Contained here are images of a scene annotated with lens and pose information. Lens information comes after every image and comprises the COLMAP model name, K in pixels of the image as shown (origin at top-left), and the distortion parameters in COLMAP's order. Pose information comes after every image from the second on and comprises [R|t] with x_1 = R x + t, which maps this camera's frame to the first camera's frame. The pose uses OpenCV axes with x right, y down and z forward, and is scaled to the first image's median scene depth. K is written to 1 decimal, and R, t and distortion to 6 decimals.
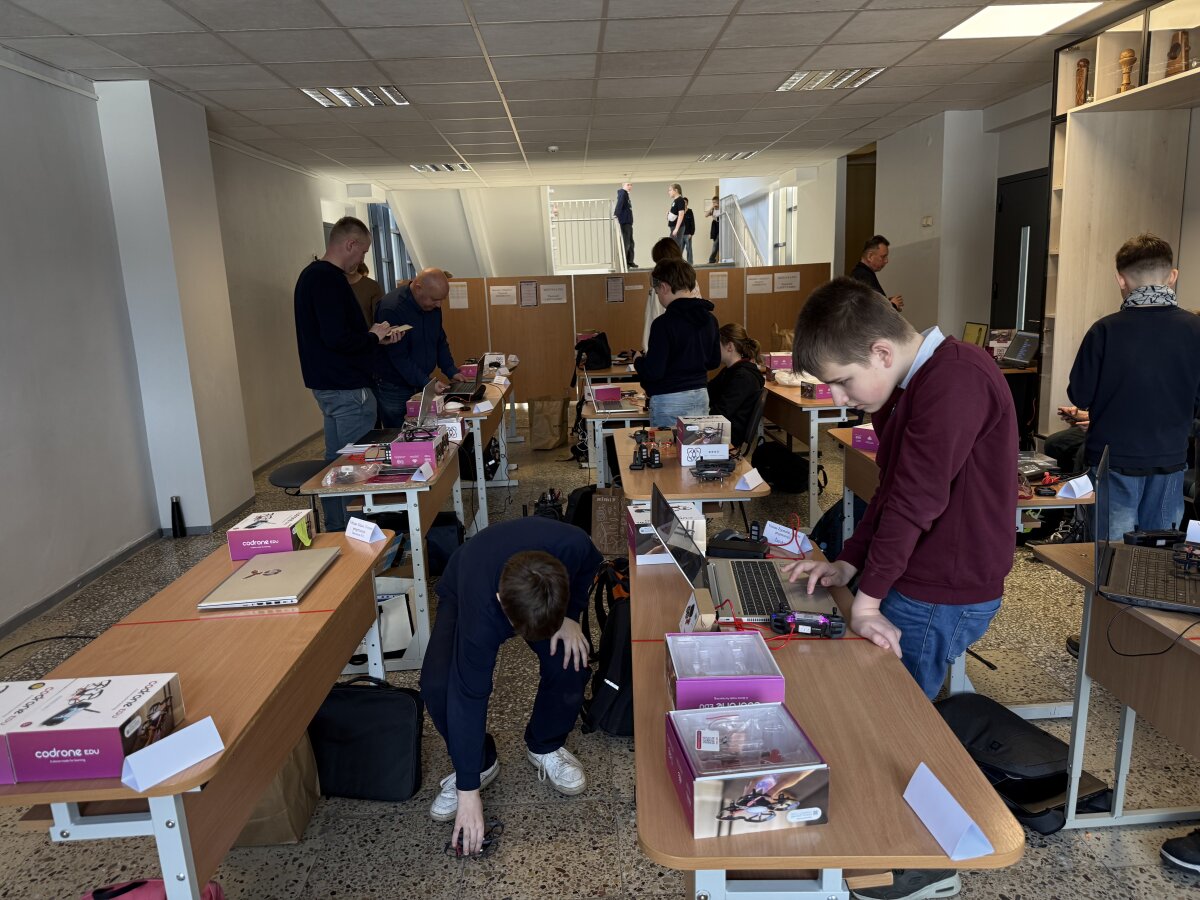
lens RADIAL K [[845.0, 0, 602.0], [0, 845.0, 456.9], [0, 0, 1]] dist [0.039724, -0.074268]
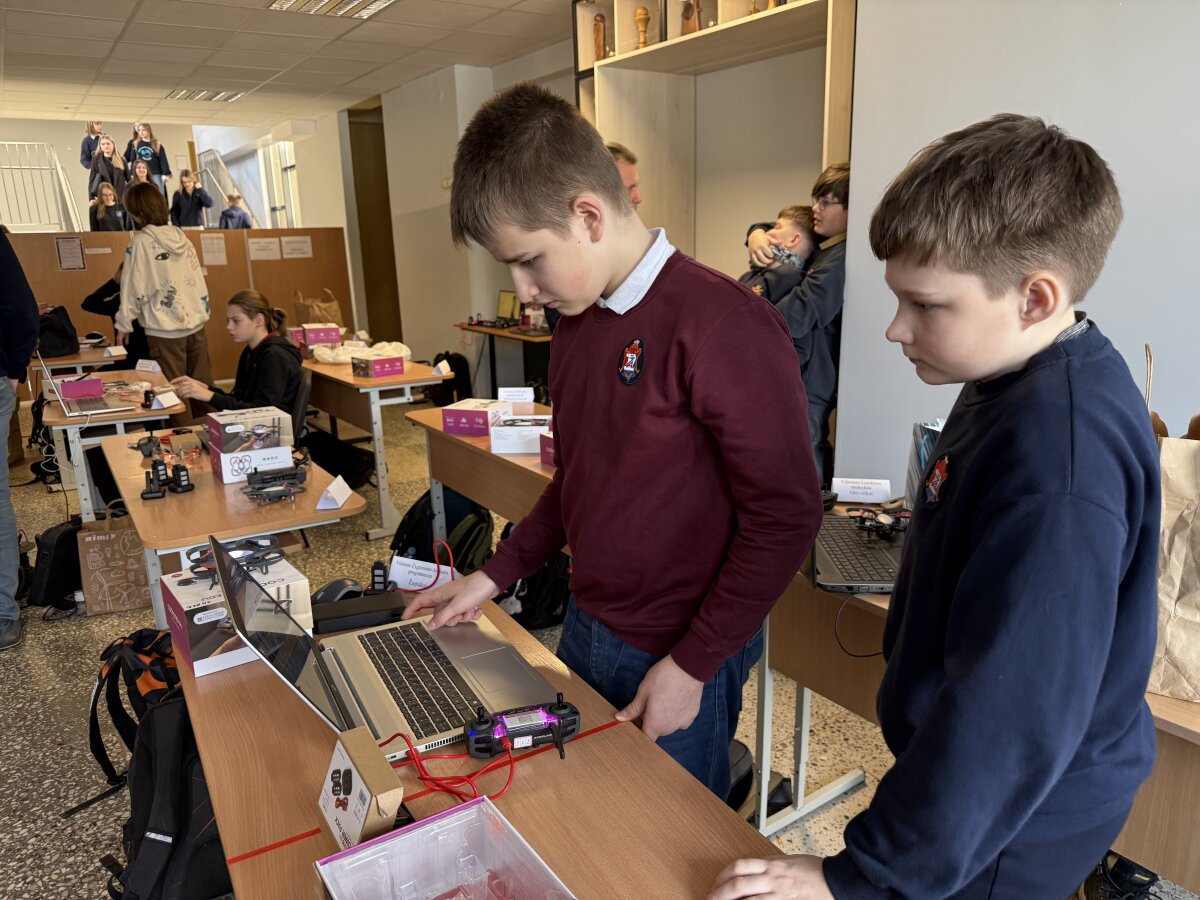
lens RADIAL K [[845.0, 0, 602.0], [0, 845.0, 456.9], [0, 0, 1]] dist [0.039724, -0.074268]
pose [[0.843325, -0.114315, 0.525104, -0.006237], [0.100477, 0.993423, 0.054900, -0.013445], [-0.527927, 0.006462, 0.849265, 0.172502]]
